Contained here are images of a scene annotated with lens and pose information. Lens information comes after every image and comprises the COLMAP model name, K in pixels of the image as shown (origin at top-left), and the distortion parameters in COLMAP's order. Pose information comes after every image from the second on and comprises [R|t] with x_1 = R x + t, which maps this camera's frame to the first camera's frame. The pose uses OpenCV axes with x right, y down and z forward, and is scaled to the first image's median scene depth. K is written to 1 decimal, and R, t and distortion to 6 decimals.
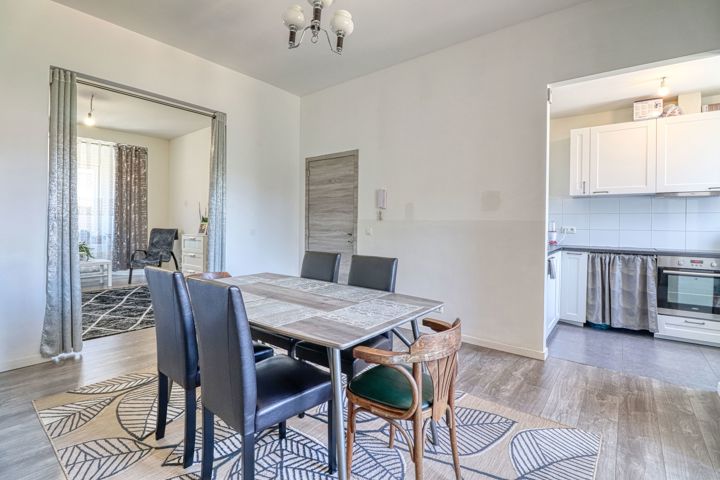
lens RADIAL K [[335.7, 0, 371.7], [0, 335.7, 227.4], [0, 0, 1]] dist [-0.009616, -0.000280]
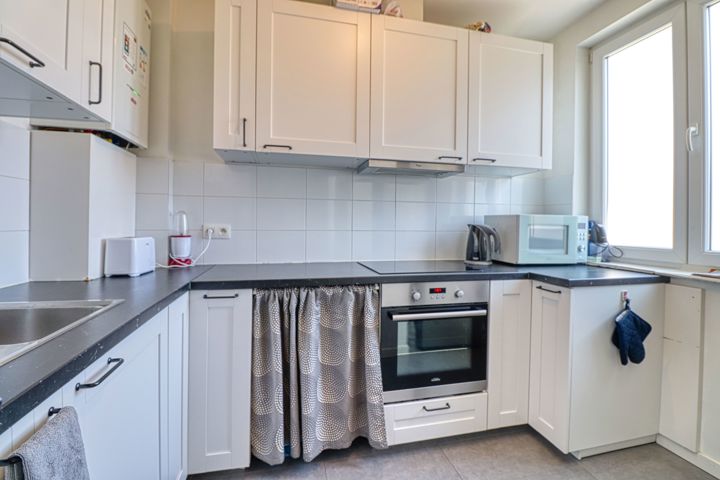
lens RADIAL K [[335.7, 0, 370.3], [0, 335.7, 220.5], [0, 0, 1]] dist [-0.009616, -0.000280]
pose [[0.624781, -0.004343, 0.780788, 0.438912], [0.007104, 0.999975, -0.000123, -0.007538], [-0.780768, 0.005623, 0.624796, 0.664550]]
